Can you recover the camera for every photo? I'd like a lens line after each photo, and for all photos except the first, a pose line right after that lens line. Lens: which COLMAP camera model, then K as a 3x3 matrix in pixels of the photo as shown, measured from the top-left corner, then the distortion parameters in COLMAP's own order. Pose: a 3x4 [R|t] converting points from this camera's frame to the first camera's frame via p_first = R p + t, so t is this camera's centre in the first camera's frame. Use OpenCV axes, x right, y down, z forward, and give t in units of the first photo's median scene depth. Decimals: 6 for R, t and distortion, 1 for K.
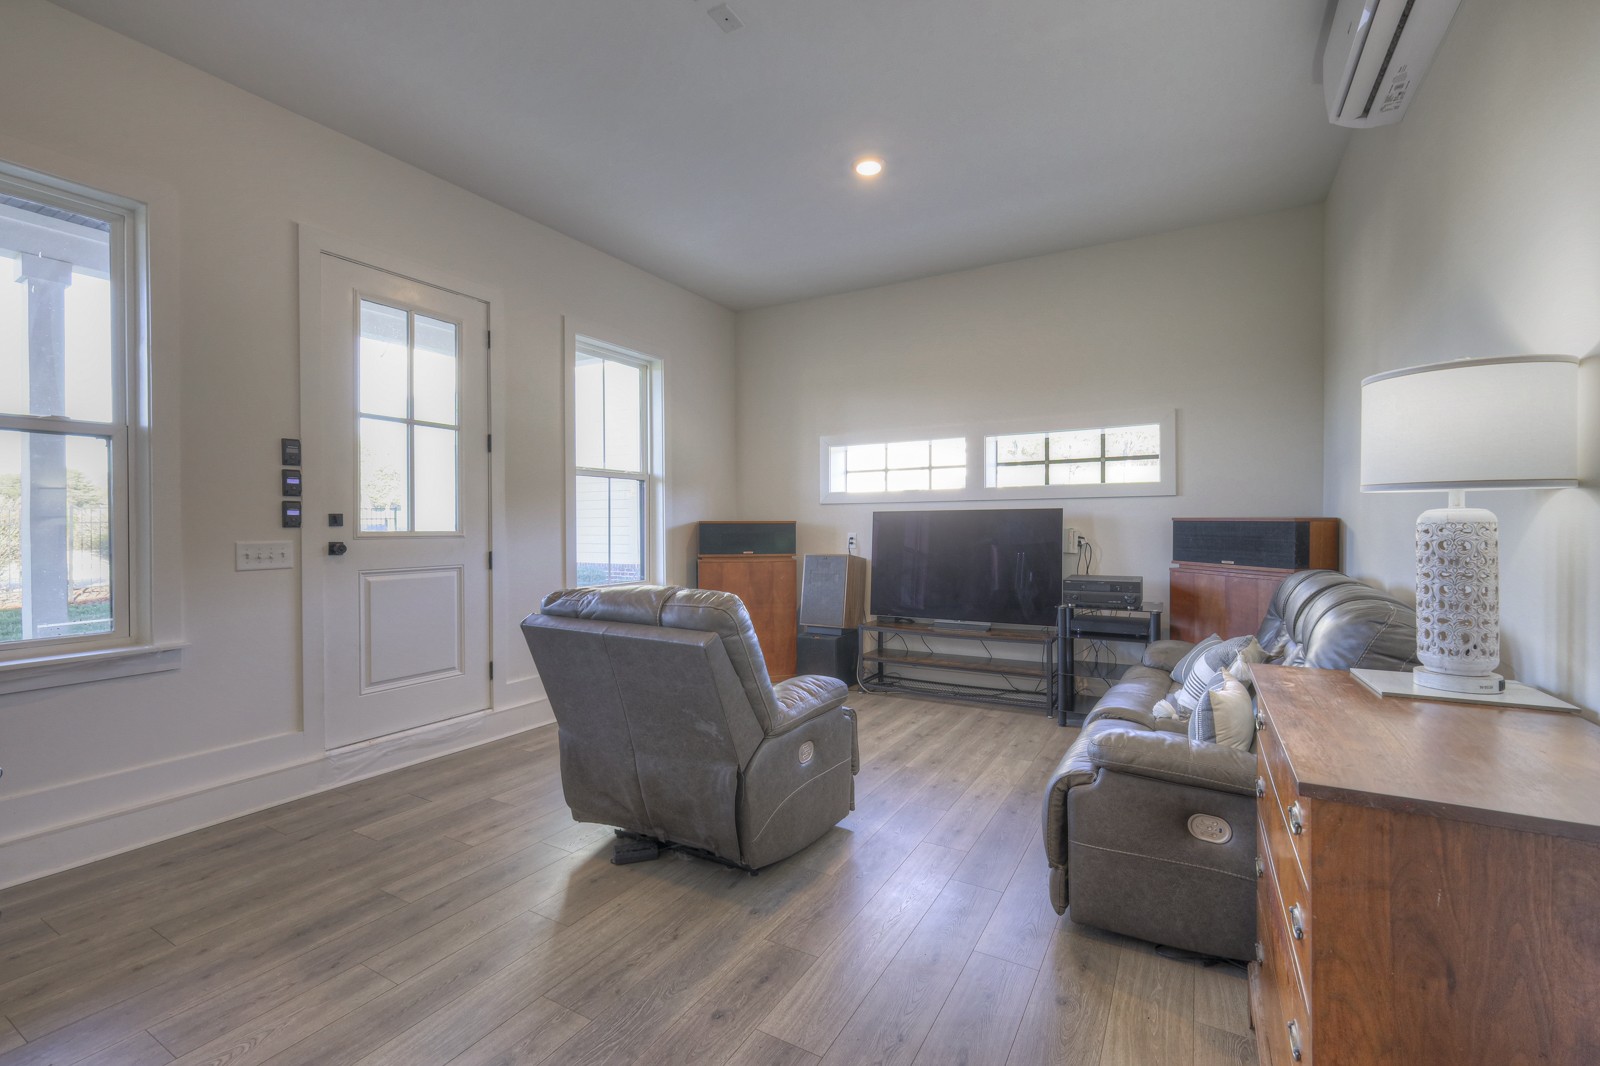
lens RADIAL K [[703.2, 0, 798.2], [0, 703.2, 526.8], [0, 0, 1]] dist [0.002484, 0.000725]
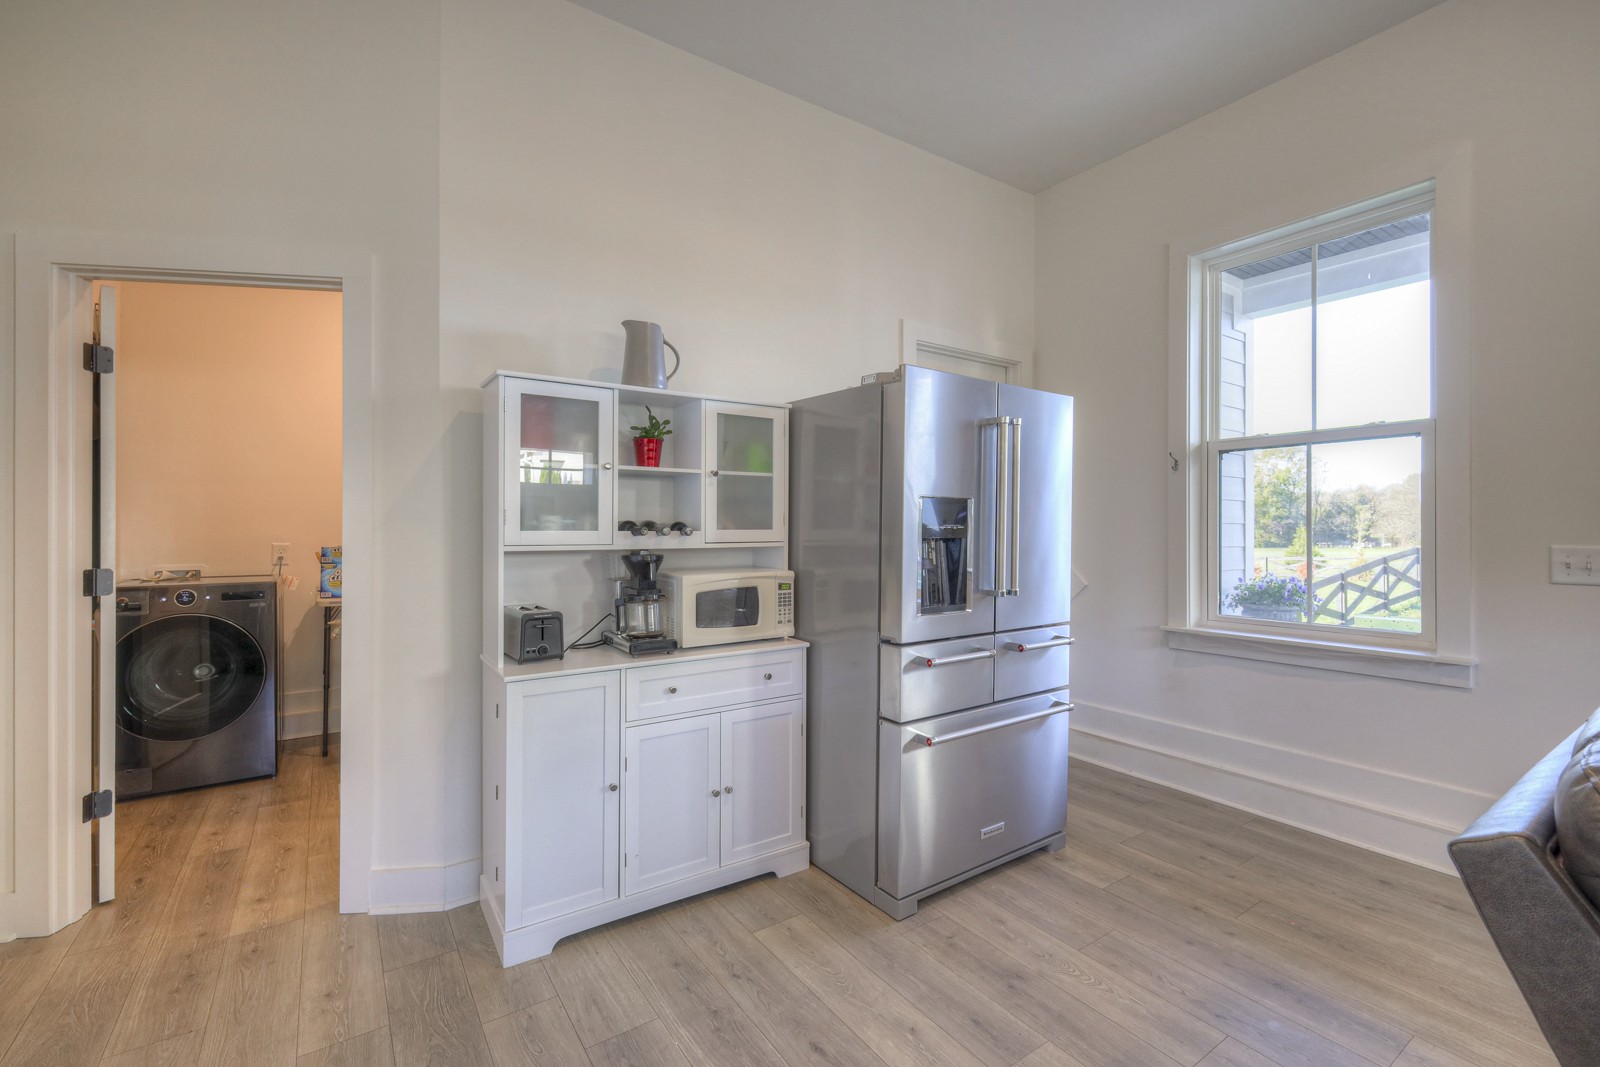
lens RADIAL K [[703.2, 0, 798.2], [0, 703.2, 527.3], [0, 0, 1]] dist [0.002484, 0.000725]
pose [[-0.439303, 0.008247, -0.898301, 0.299135], [0.004988, 0.999965, 0.006741, -0.009209], [0.898325, -0.001520, -0.439328, 0.711445]]
